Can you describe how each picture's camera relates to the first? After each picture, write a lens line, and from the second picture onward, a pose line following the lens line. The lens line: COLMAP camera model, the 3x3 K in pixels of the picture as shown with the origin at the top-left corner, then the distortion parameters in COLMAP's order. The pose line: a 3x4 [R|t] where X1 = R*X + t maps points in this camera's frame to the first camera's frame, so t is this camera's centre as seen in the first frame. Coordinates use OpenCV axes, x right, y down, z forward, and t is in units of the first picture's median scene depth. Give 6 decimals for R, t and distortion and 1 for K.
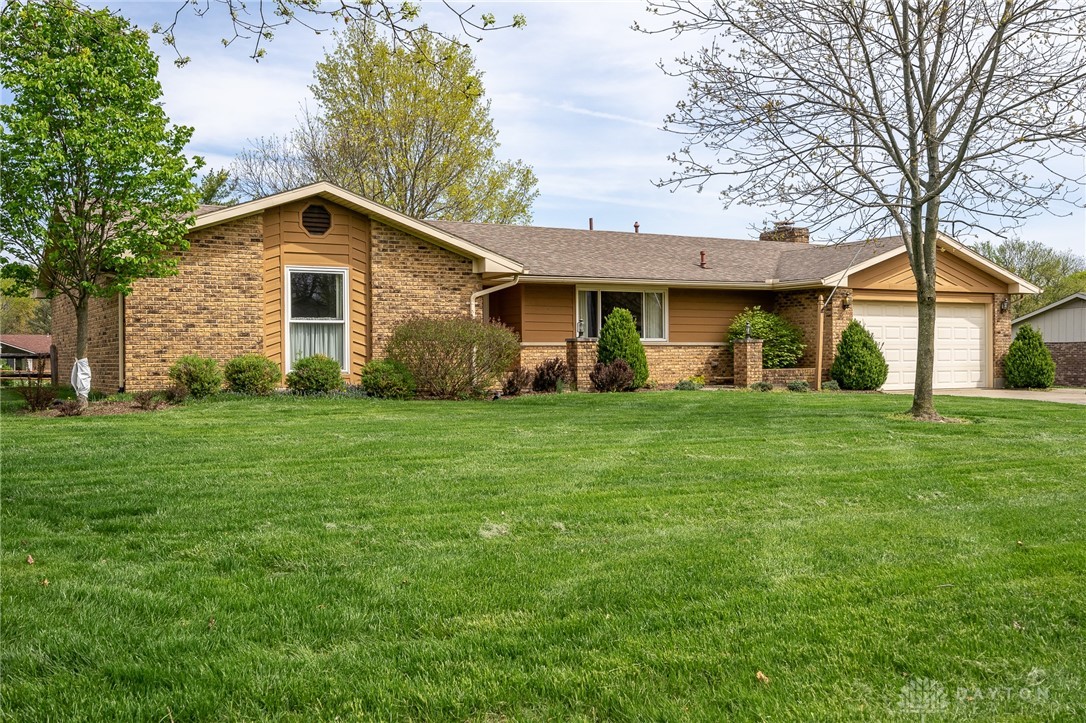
lens RADIAL K [[1076.8, 0, 543.0], [0, 1076.8, 361.5], [0, 0, 1]] dist [0.004942, 0.000411]
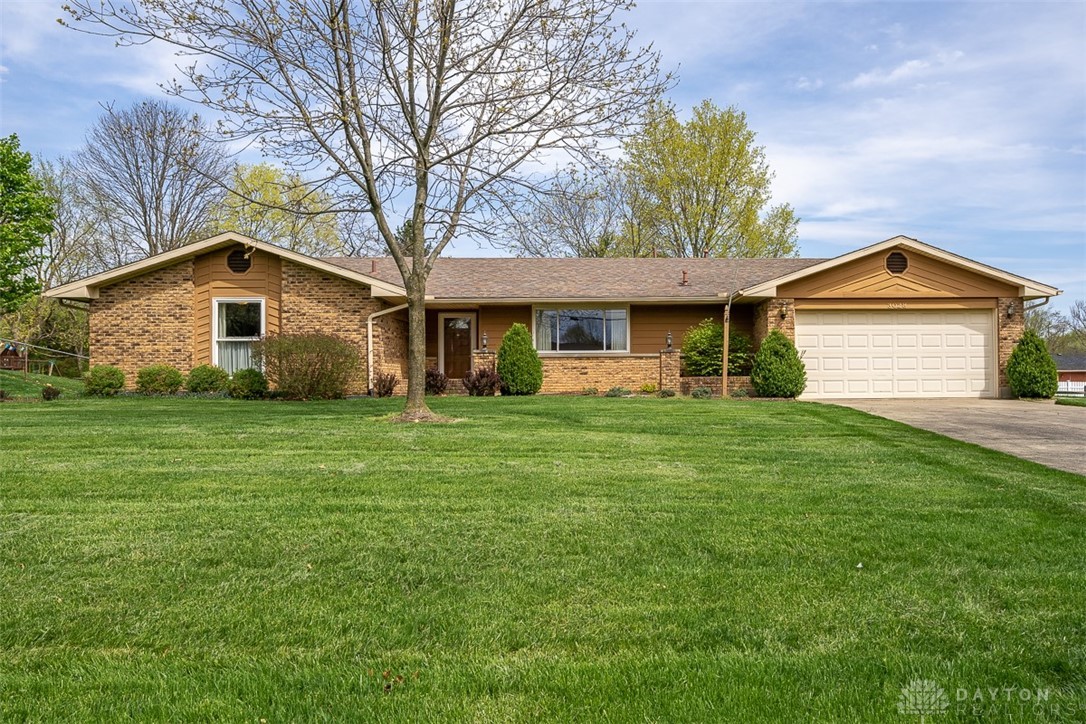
lens RADIAL K [[850.3, 0, 543.0], [0, 850.3, 362.0], [0, 0, 1]] dist [0.001168, 0.000544]
pose [[0.903427, -0.010359, -0.428617, 0.546016], [0.002224, 0.999808, -0.019476, 0.010133], [0.428736, 0.016641, 0.903277, 0.225522]]
